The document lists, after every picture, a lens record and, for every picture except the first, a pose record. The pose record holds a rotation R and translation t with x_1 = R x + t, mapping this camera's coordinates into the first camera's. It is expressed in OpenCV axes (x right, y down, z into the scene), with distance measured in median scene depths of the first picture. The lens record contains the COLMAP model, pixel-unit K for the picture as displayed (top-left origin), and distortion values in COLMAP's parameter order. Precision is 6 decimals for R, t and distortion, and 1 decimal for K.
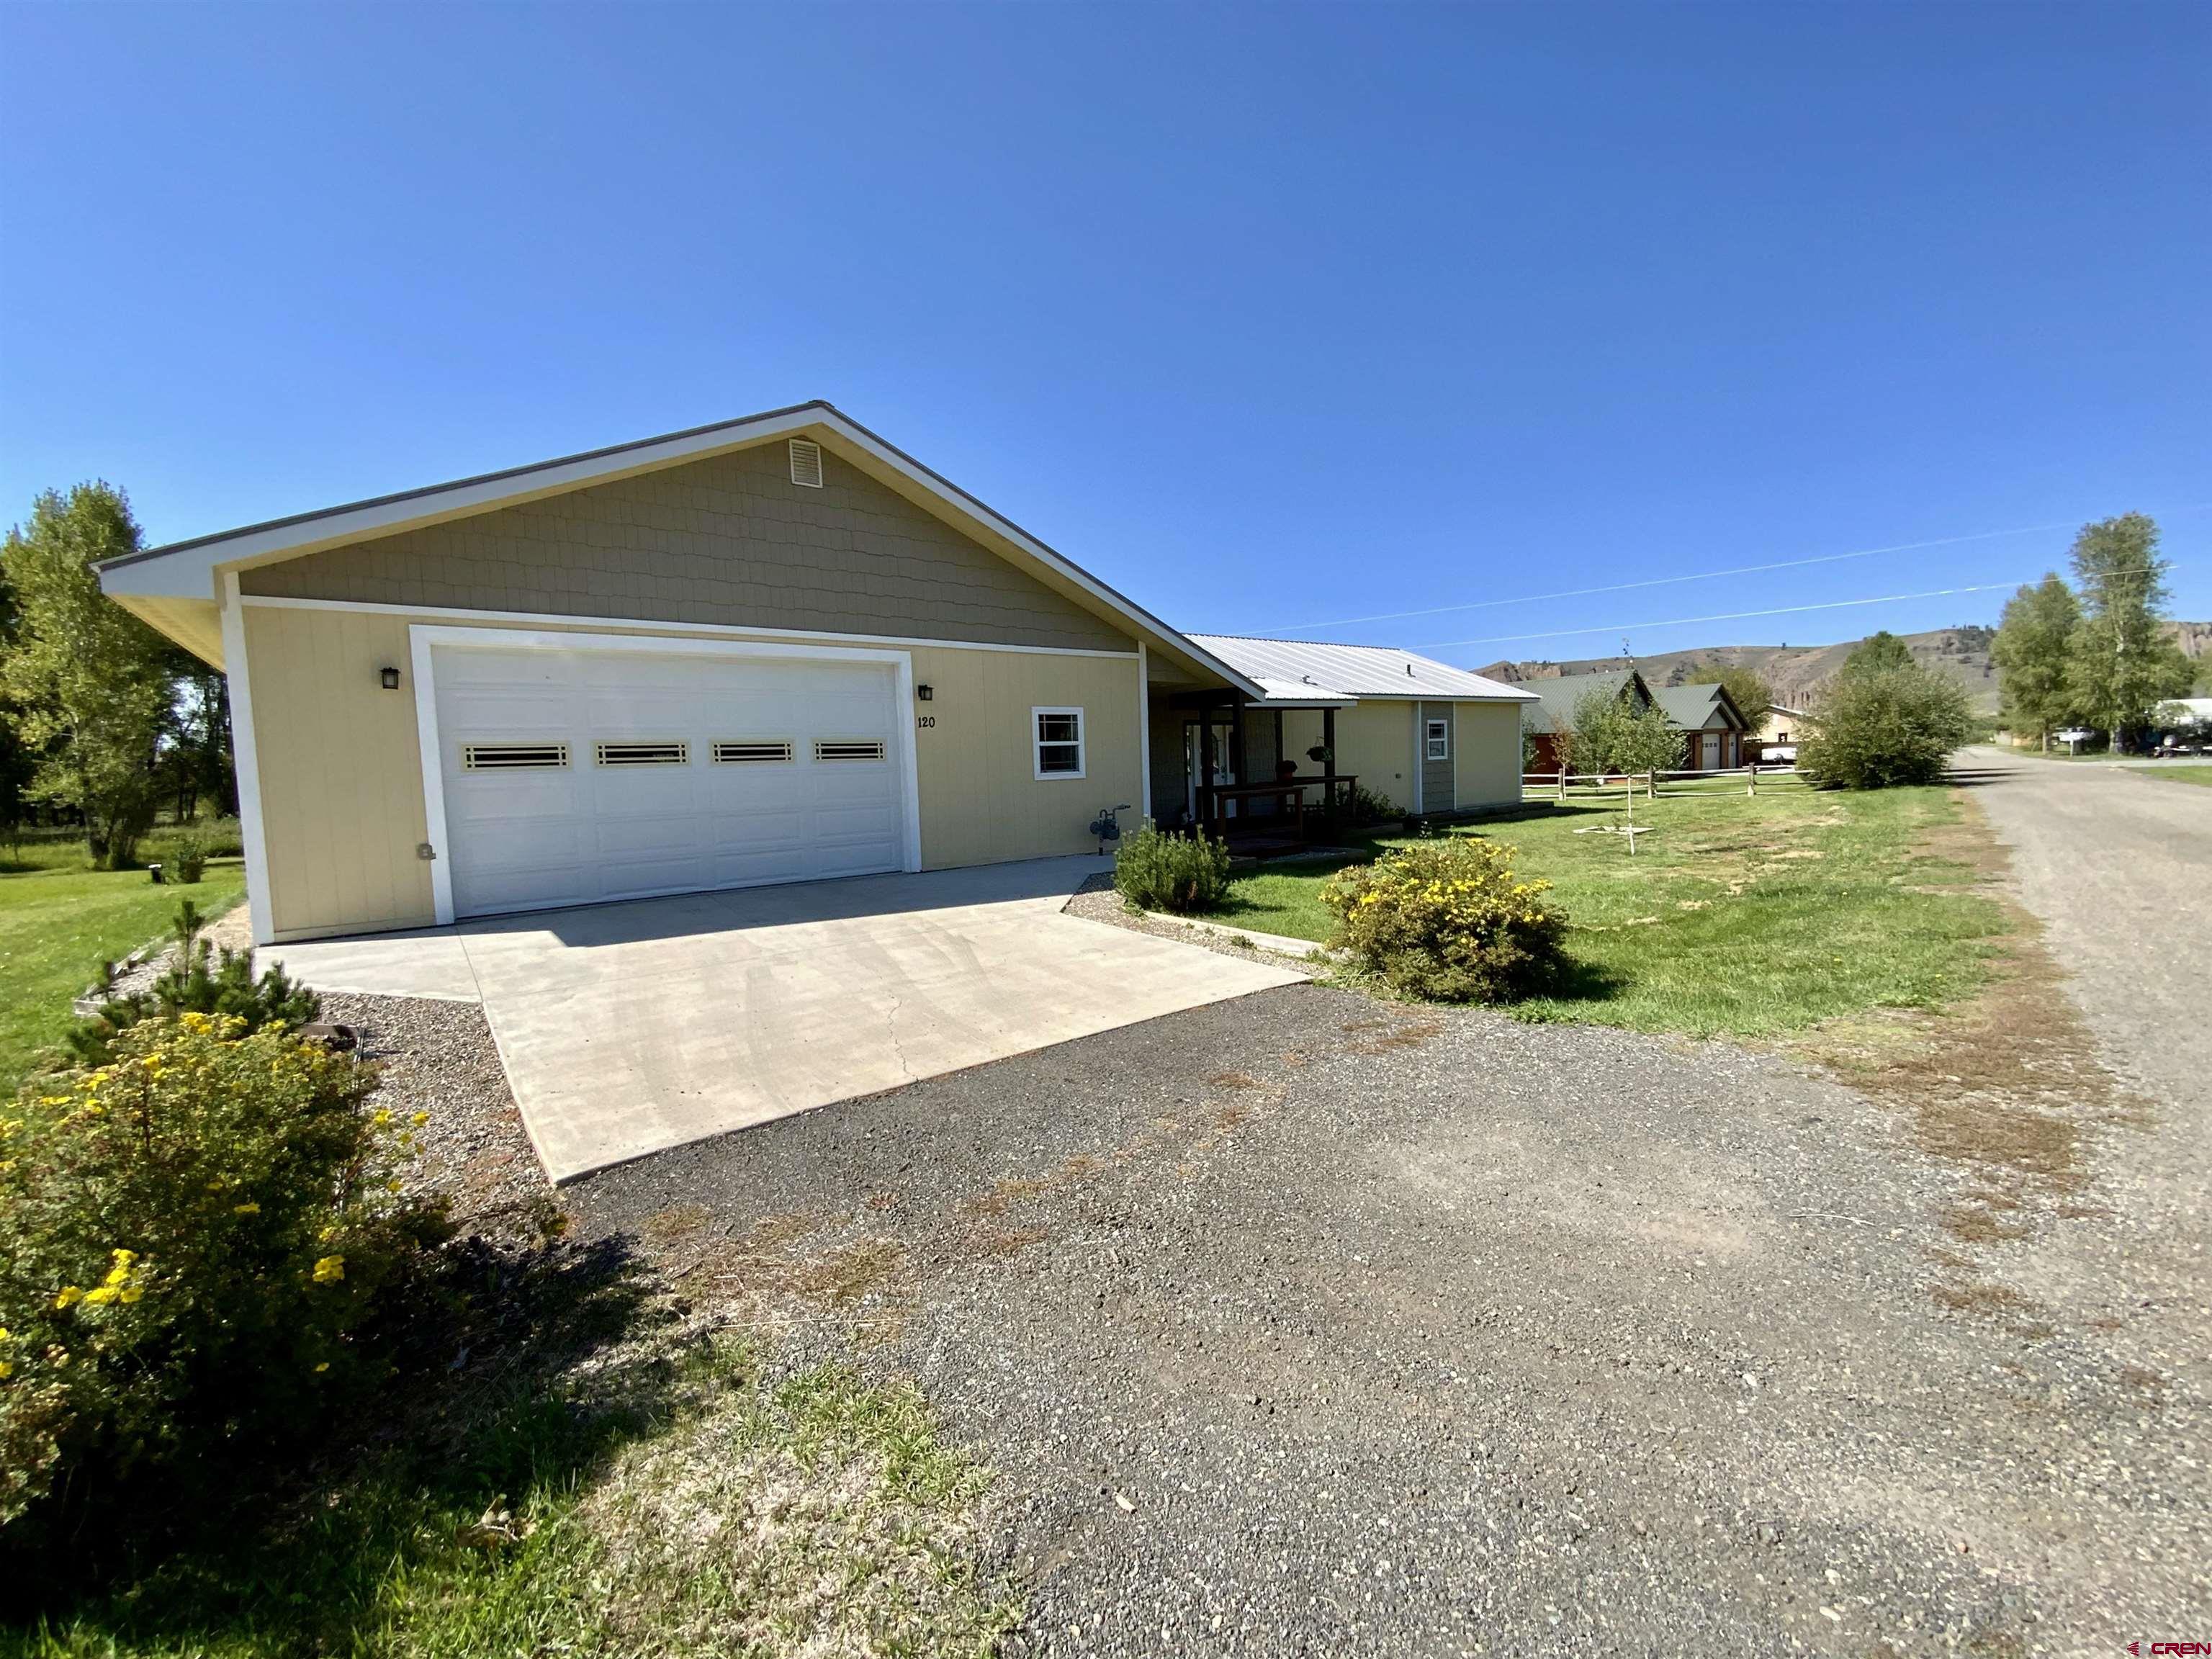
lens RADIAL K [[899.2, 0, 1108.9], [0, 899.2, 833.2], [0, 0, 1]] dist [0.005032, -0.005057]
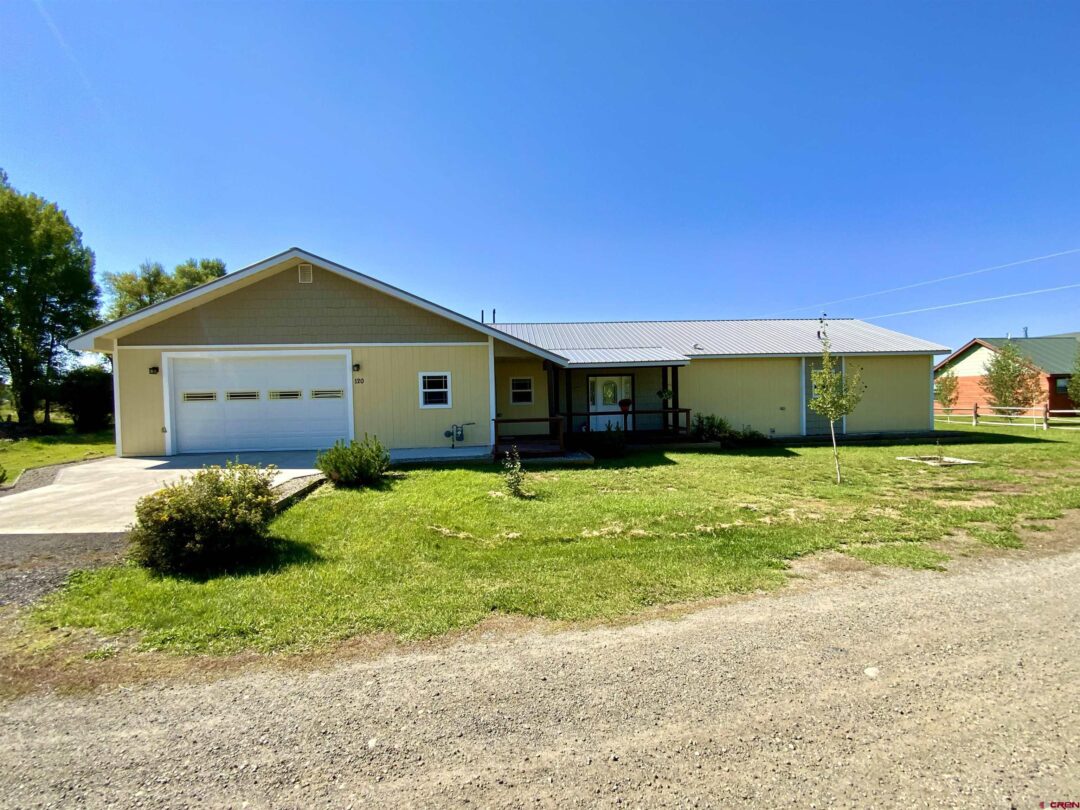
lens RADIAL K [[439.0, 0, 539.7], [0, 439.0, 402.0], [0, 0, 1]] dist [0.005032, -0.005057]
pose [[0.831938, 0.020079, -0.554505, 0.679635], [-0.048593, 0.998142, -0.036763, -0.050383], [0.552737, 0.057529, 0.831368, 0.330201]]
